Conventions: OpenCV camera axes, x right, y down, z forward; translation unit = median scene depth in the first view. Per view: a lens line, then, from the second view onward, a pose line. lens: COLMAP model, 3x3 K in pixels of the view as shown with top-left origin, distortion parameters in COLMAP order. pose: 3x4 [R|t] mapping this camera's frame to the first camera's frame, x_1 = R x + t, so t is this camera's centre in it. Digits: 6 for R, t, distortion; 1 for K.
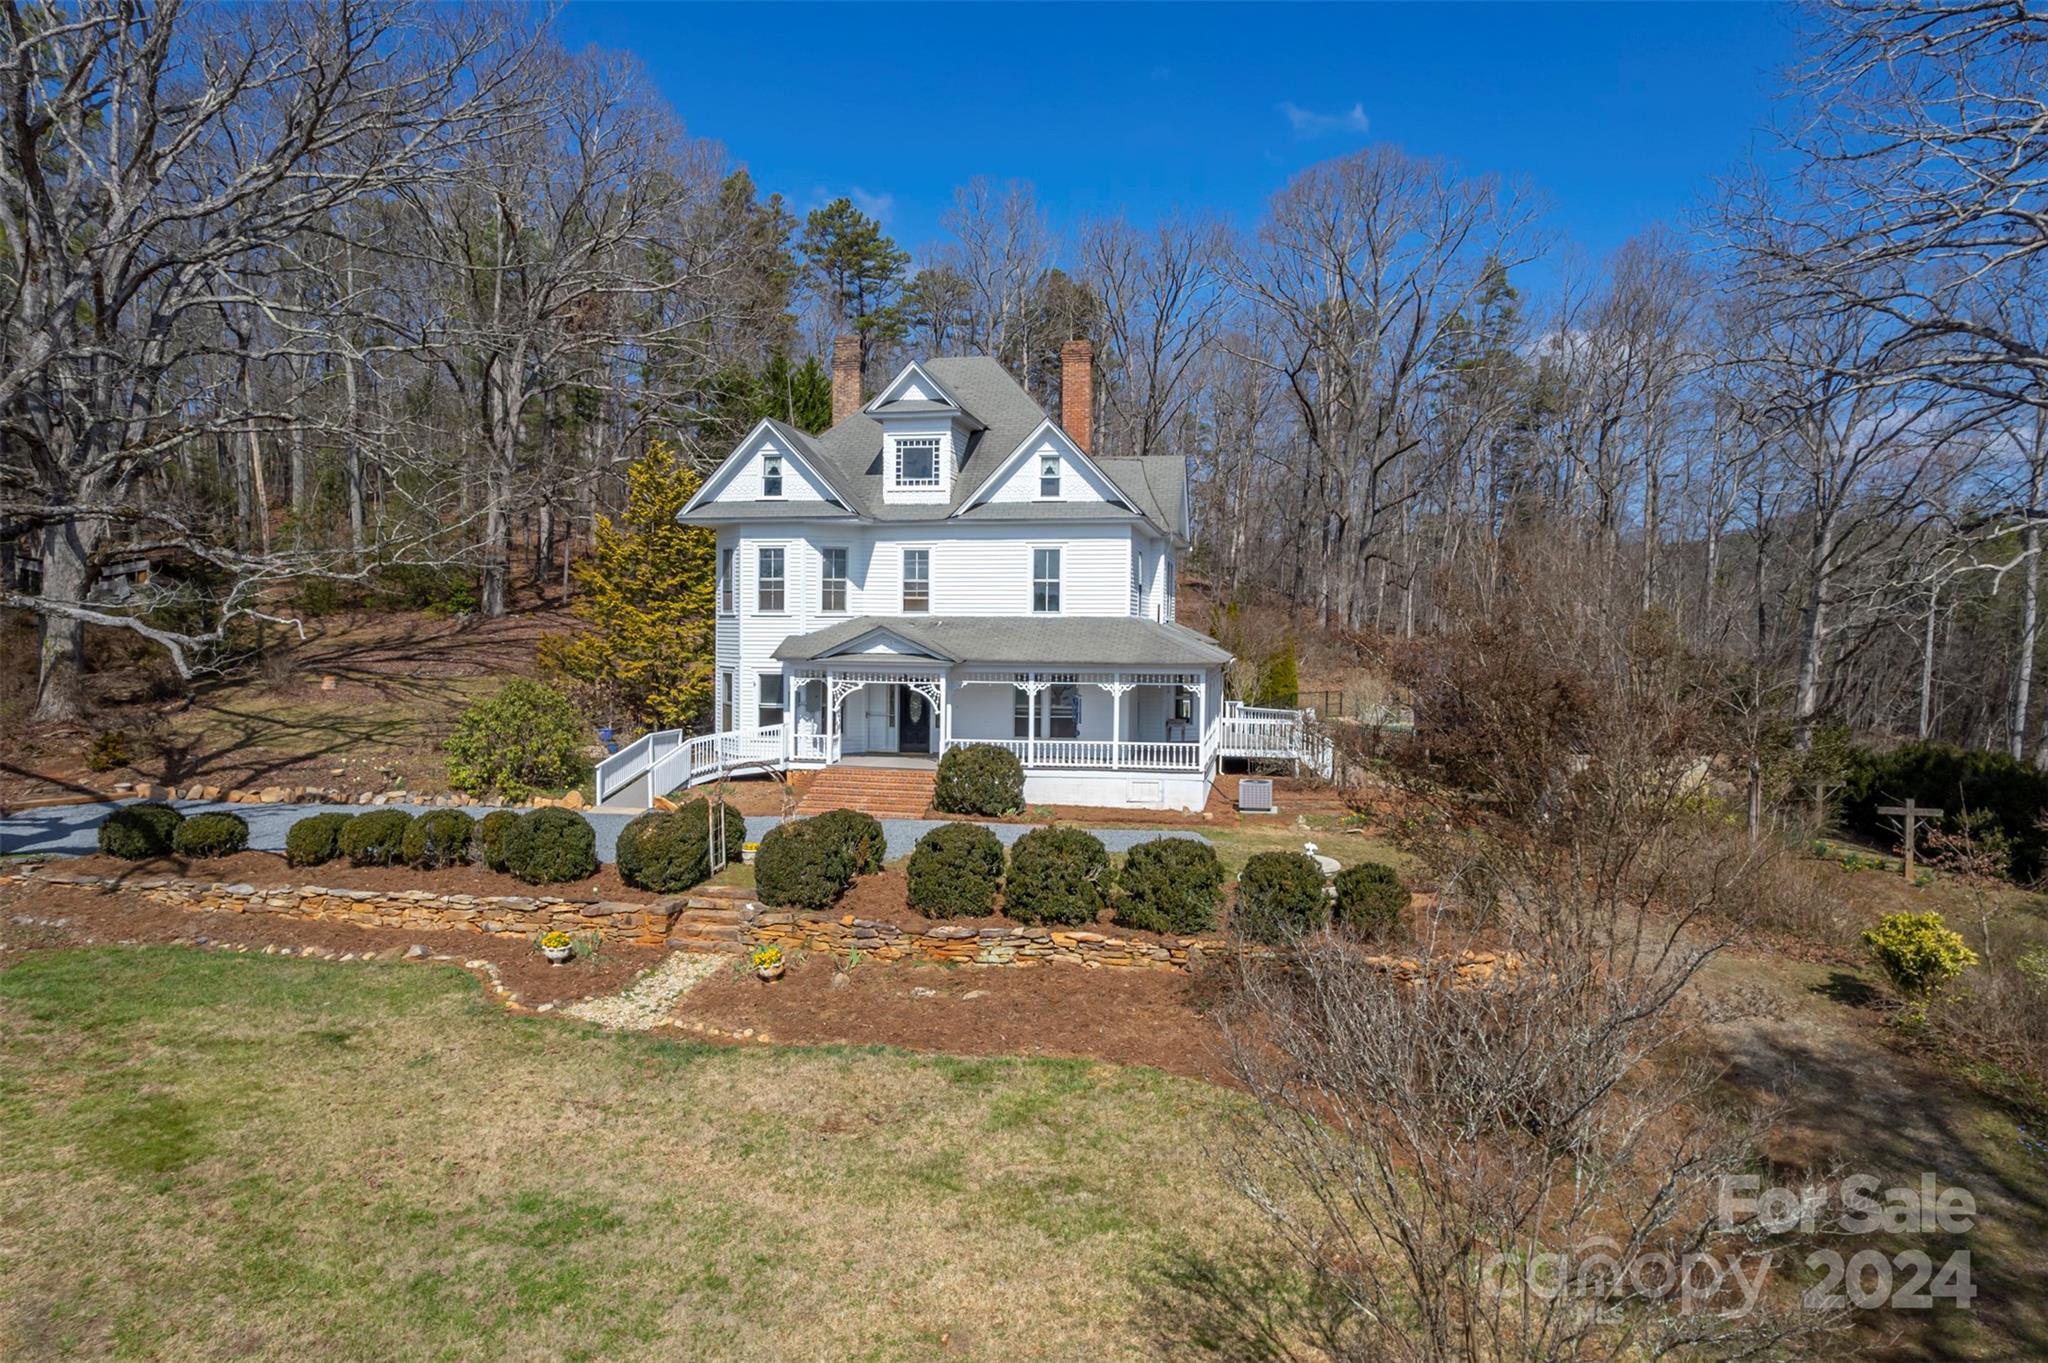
lens RADIAL K [[1307.0, 0, 1030.8], [0, 1307.0, 679.7], [0, 0, 1]] dist [-0.038294, 0.039201]
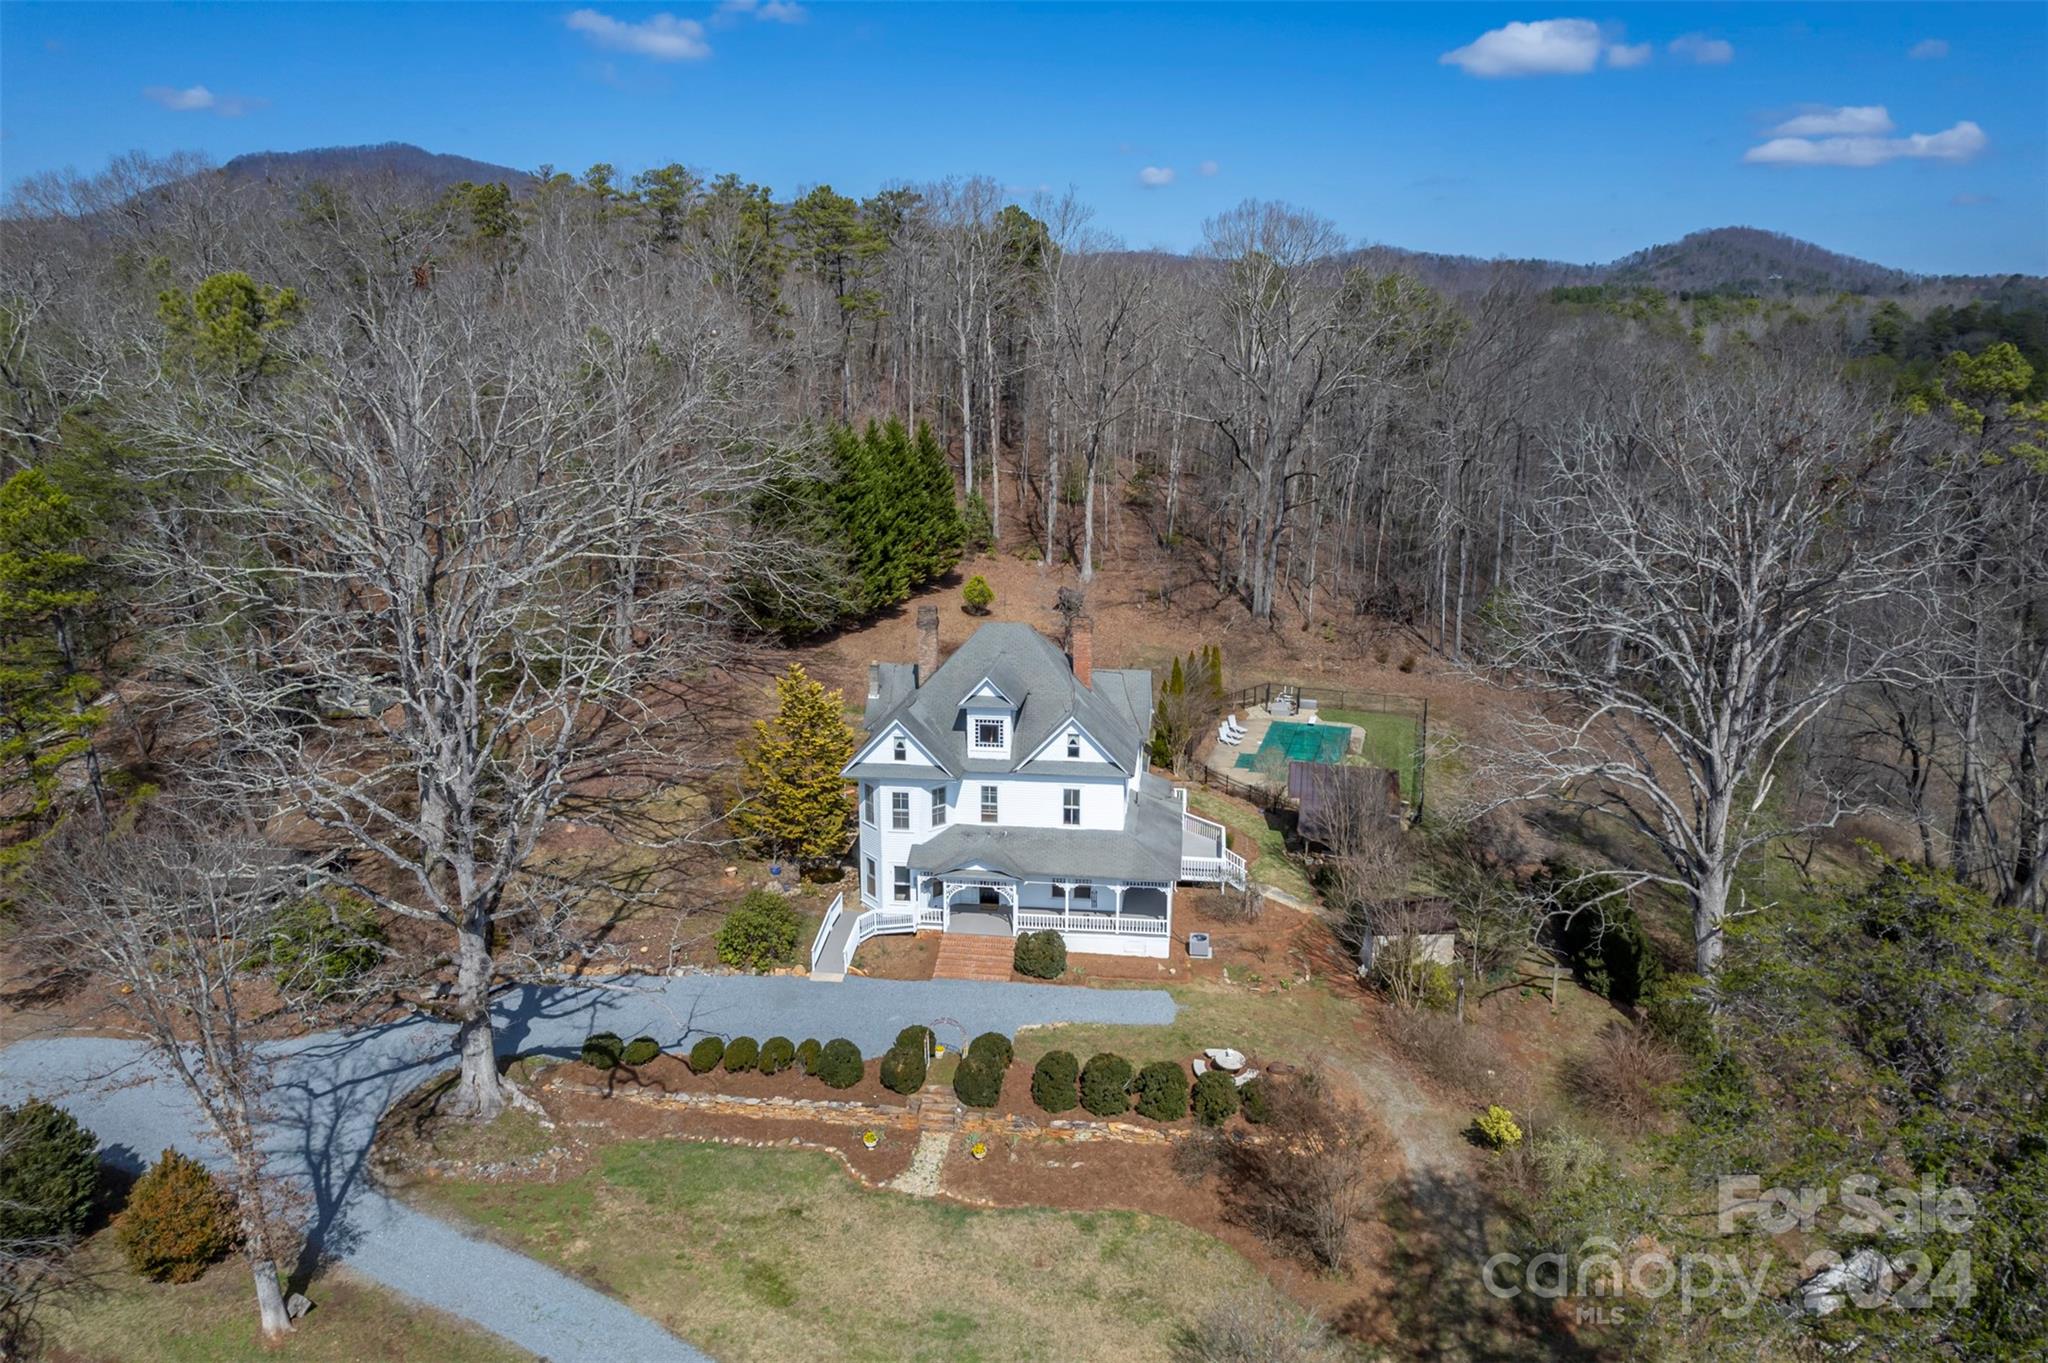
lens RADIAL K [[1307.0, 0, 1057.5], [0, 1307.0, 607.8], [0, 0, 1]] dist [-0.038294, 0.039201]
pose [[0.996703, -0.020307, 0.078557, -0.128891], [0.008229, 0.988482, 0.151117, -0.570967], [-0.080721, -0.149973, 0.985389, -0.566616]]
